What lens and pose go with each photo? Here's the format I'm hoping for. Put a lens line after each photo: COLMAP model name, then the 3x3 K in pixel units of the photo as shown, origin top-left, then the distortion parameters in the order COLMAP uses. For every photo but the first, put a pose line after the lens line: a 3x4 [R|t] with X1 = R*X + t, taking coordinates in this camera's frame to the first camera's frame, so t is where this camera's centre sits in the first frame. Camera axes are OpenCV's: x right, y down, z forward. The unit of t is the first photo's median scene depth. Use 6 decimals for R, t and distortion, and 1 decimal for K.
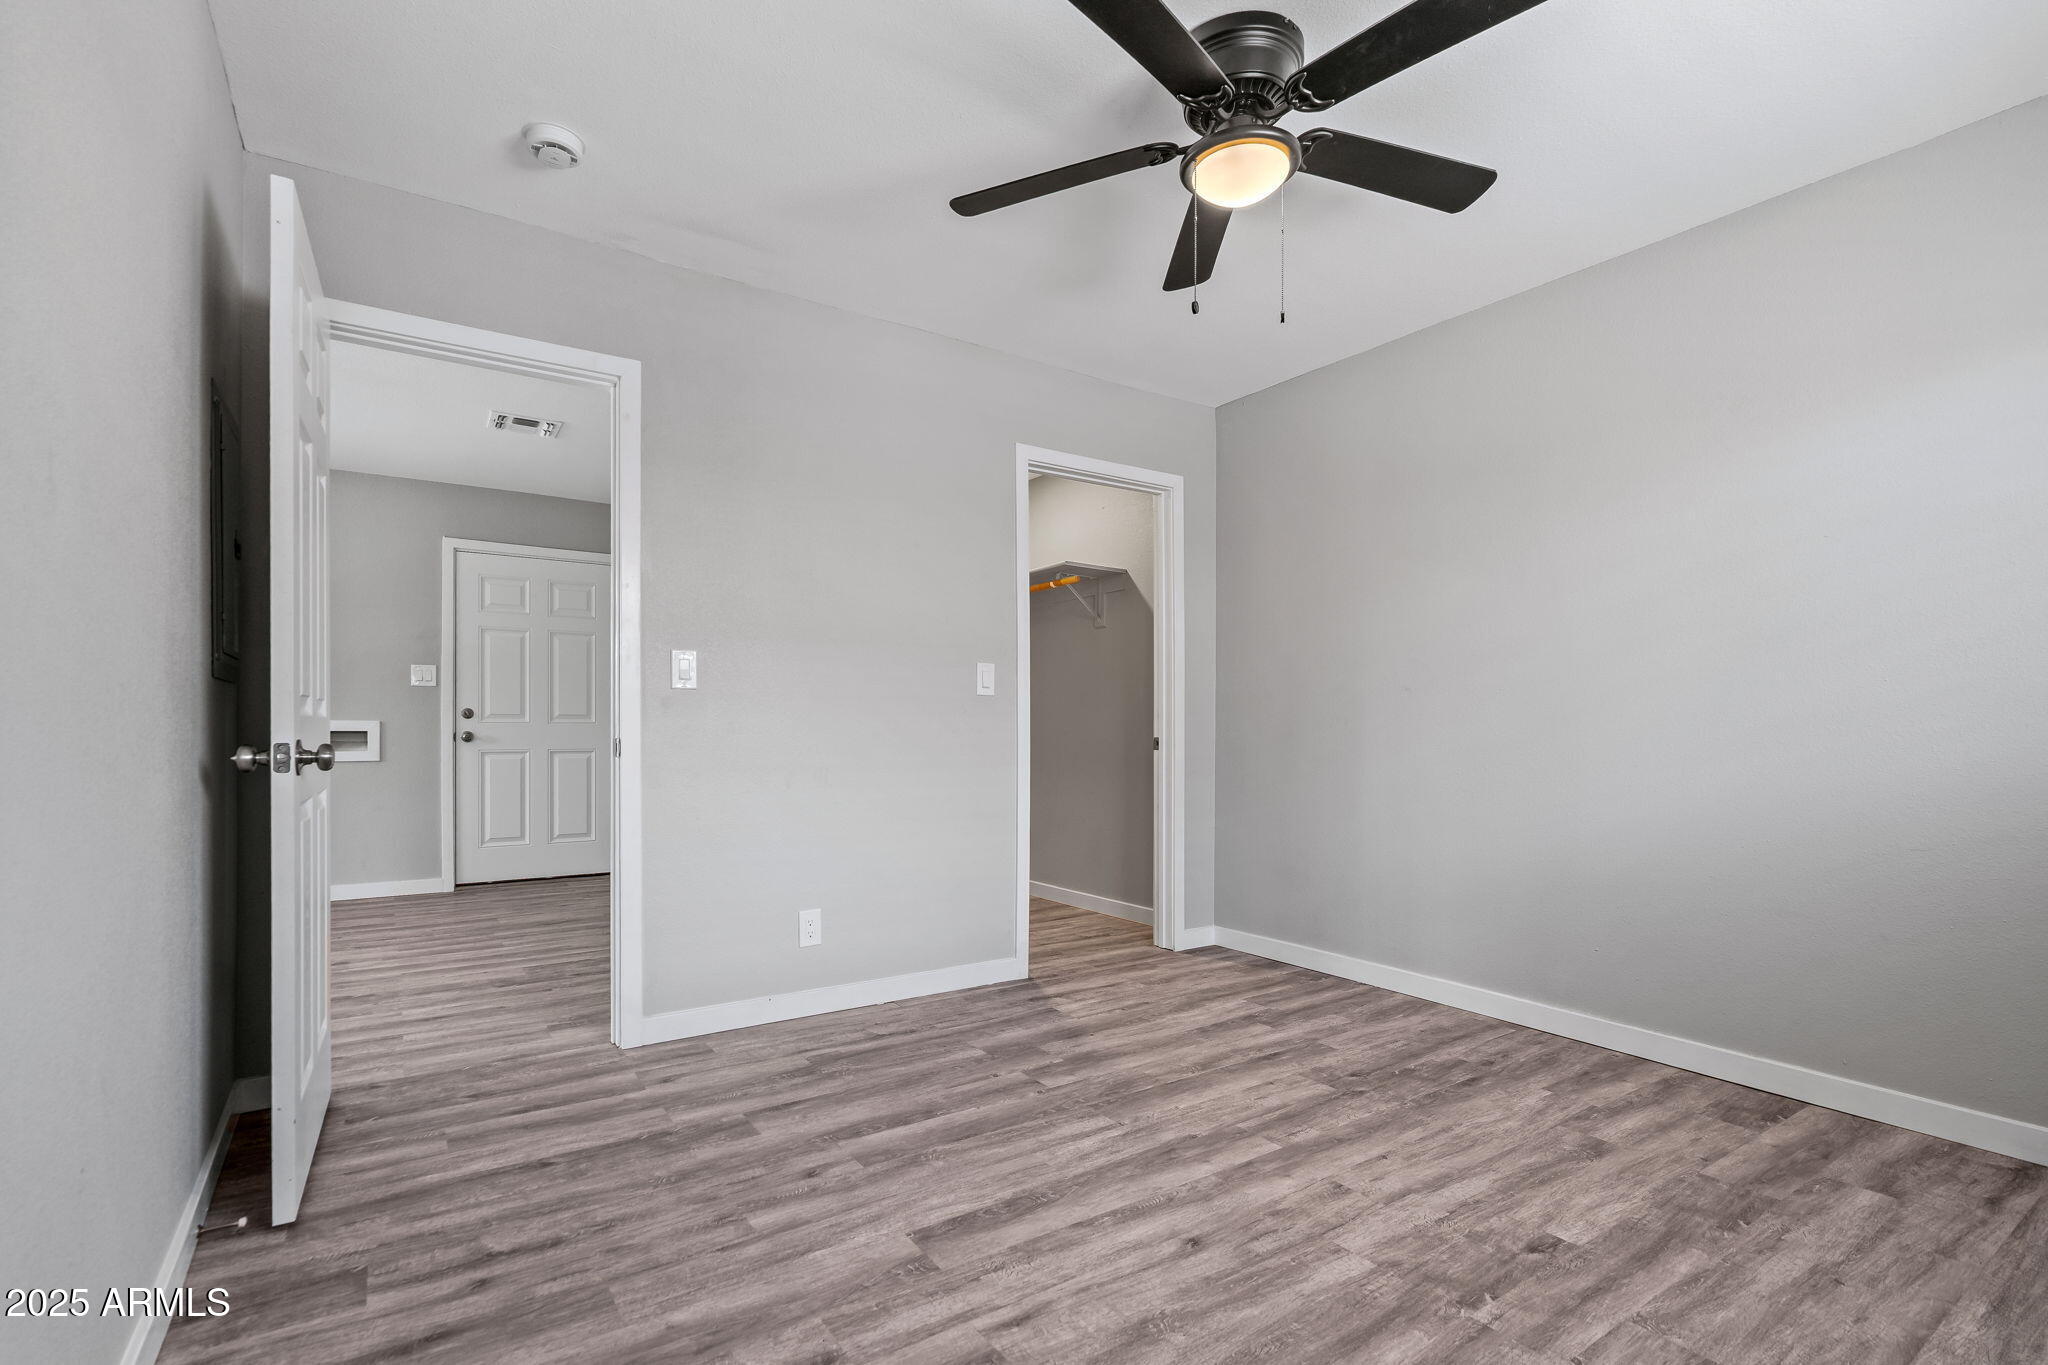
lens RADIAL K [[941.9, 0, 1020.9], [0, 941.9, 730.7], [0, 0, 1]] dist [-0.002388, 0.000140]
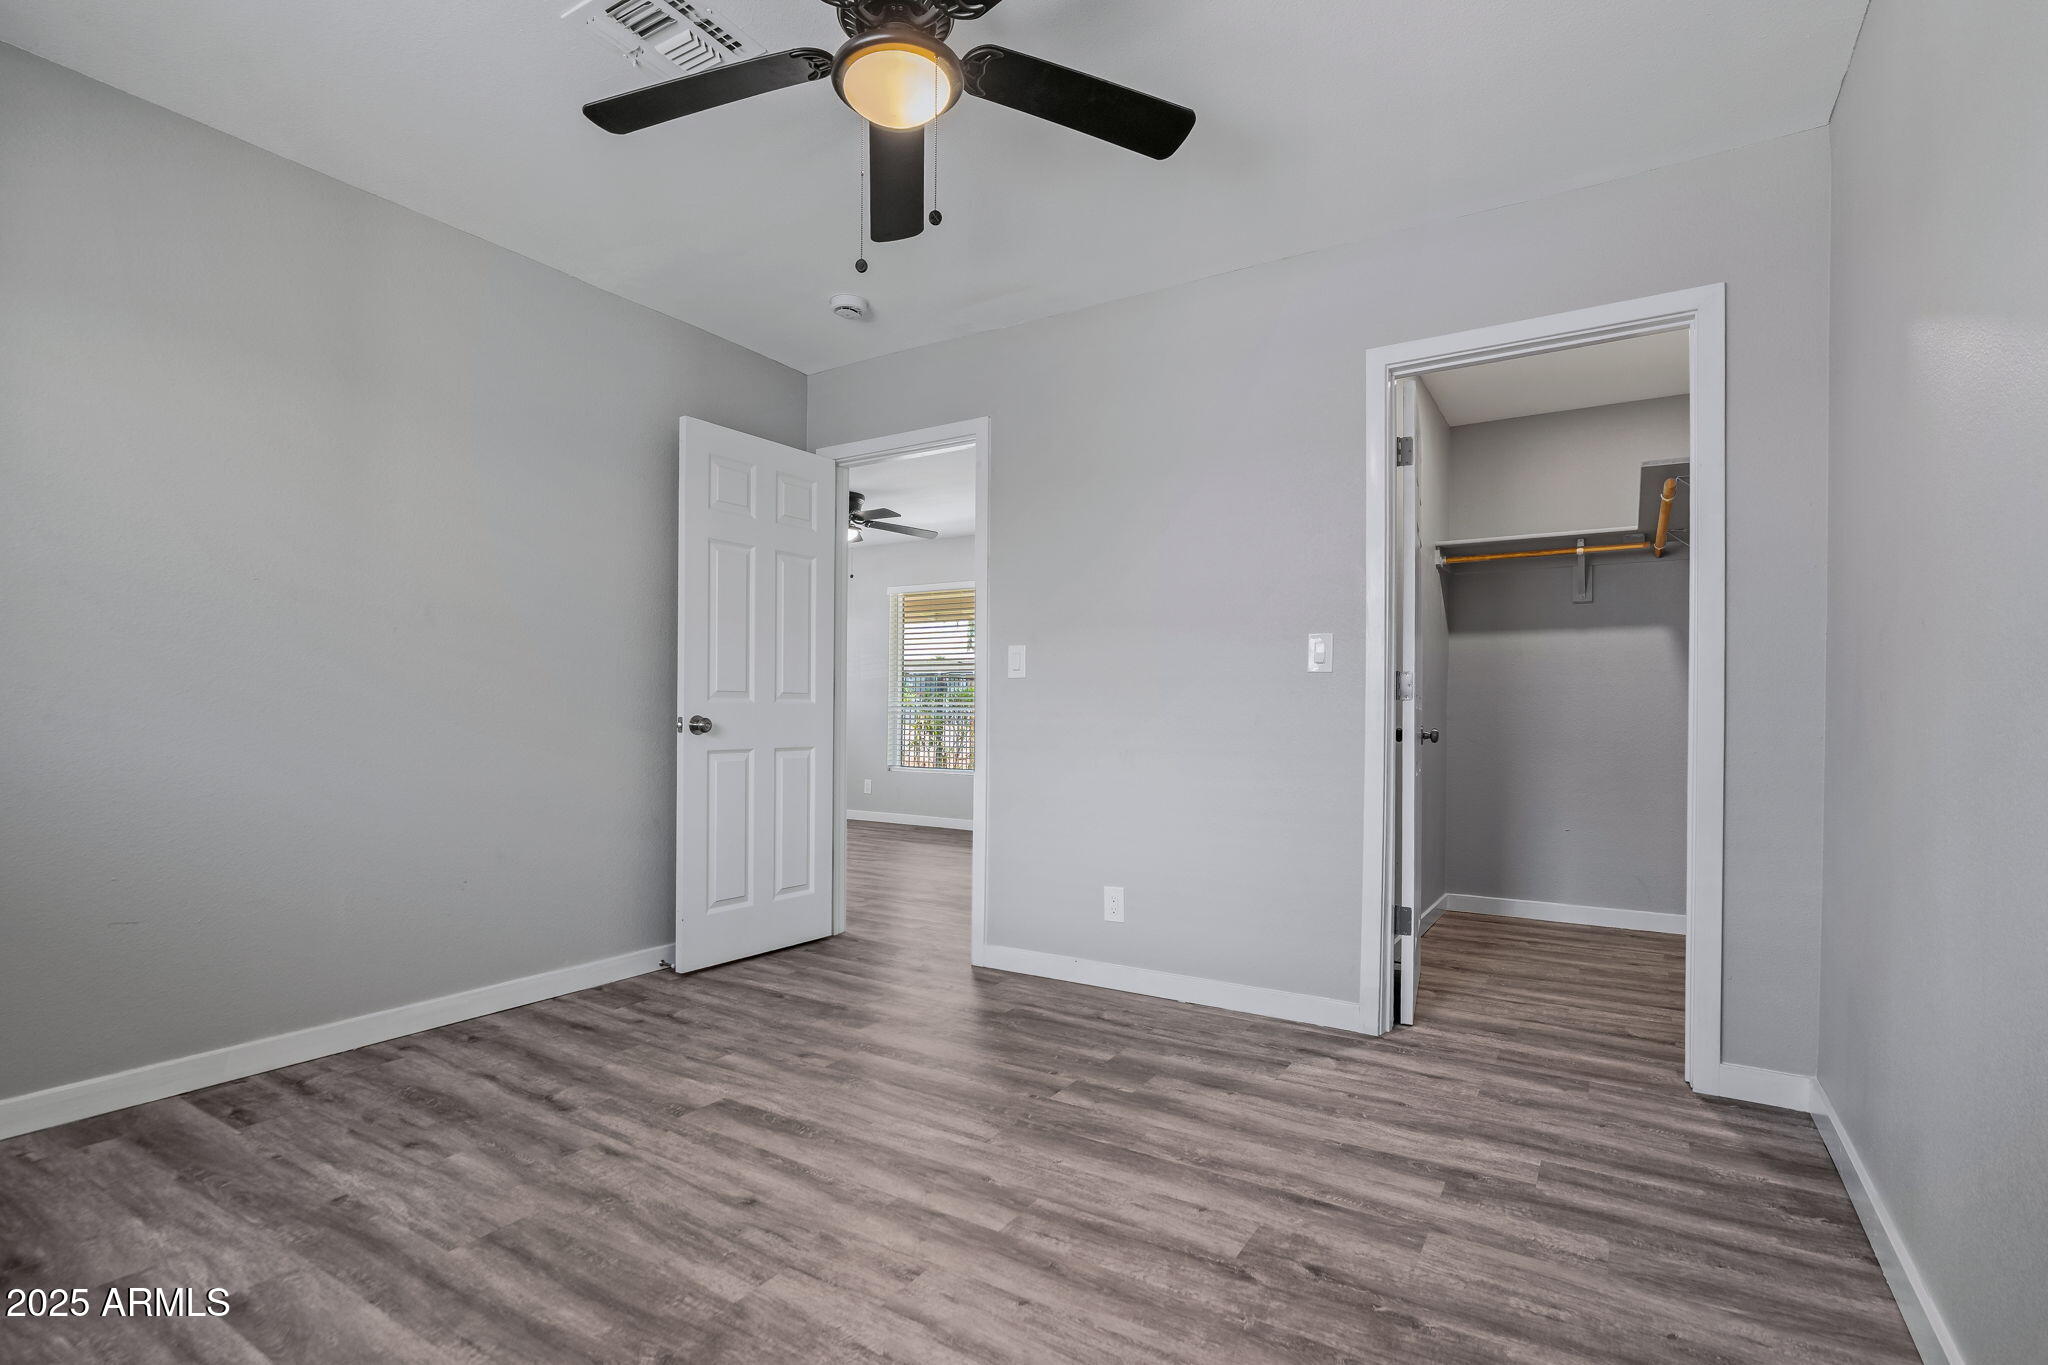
lens RADIAL K [[925.7, 0, 933.2], [0, 925.7, 711.8], [0, 0, 1]] dist [0.001566, 0.000759]
pose [[0.398300, -0.001125, -0.917255, 0.784795], [-0.007482, 0.999962, -0.004476, 0.003468], [0.917225, 0.008646, 0.398276, 0.505375]]
